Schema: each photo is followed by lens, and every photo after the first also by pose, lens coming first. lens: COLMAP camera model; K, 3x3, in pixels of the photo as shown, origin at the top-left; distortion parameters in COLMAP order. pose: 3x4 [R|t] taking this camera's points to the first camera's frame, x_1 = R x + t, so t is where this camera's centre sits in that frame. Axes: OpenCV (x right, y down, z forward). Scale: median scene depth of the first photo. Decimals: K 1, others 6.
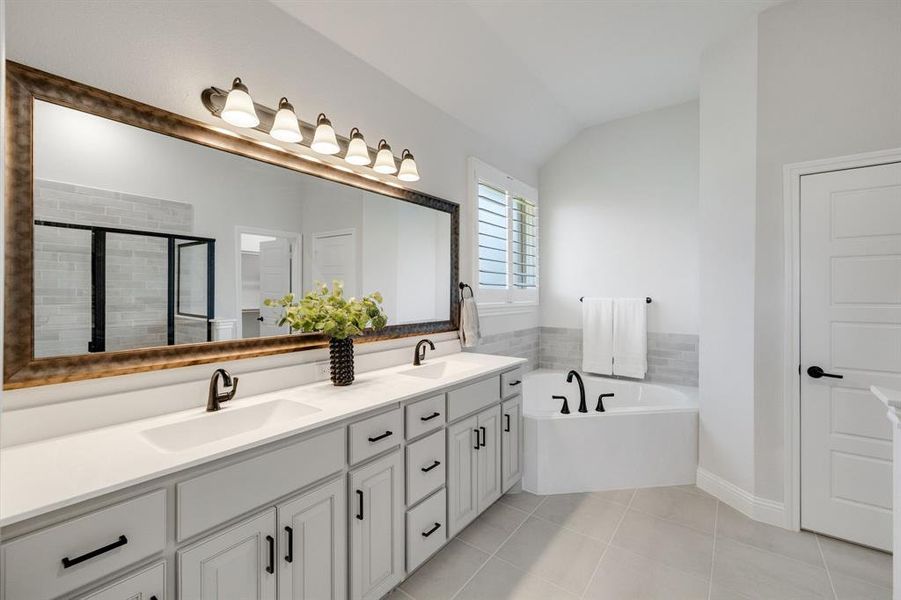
lens RADIAL K [[380.7, 0, 449.9], [0, 380.7, 292.7], [0, 0, 1]] dist [0.002482, 0.000526]
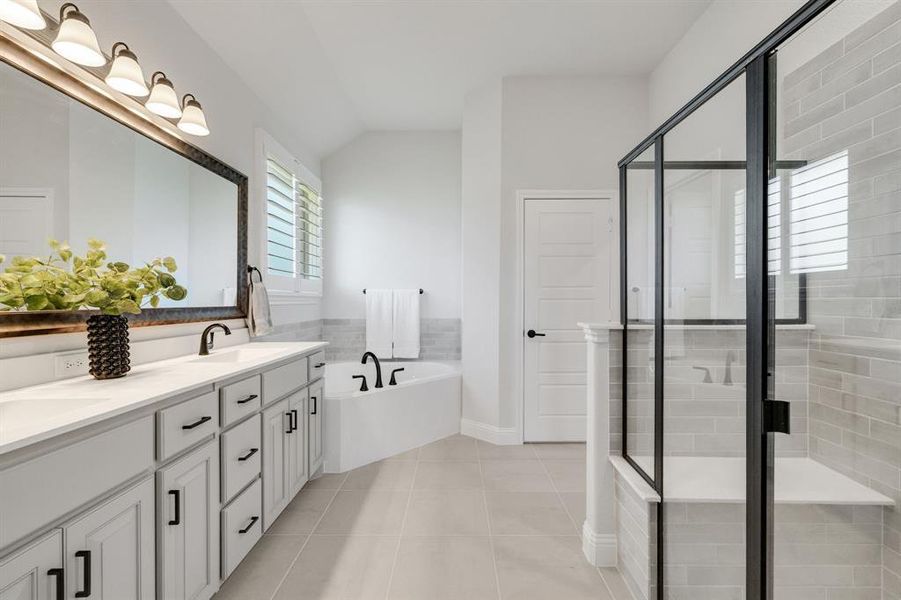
lens RADIAL K [[380.7, 0, 449.4], [0, 380.7, 301.3], [0, 0, 1]] dist [0.002482, 0.000526]
pose [[0.807468, 0.000374, 0.589911, -0.145370], [-0.002758, 0.999991, 0.003141, 0.067369], [-0.589905, -0.004163, 0.807462, -0.001551]]
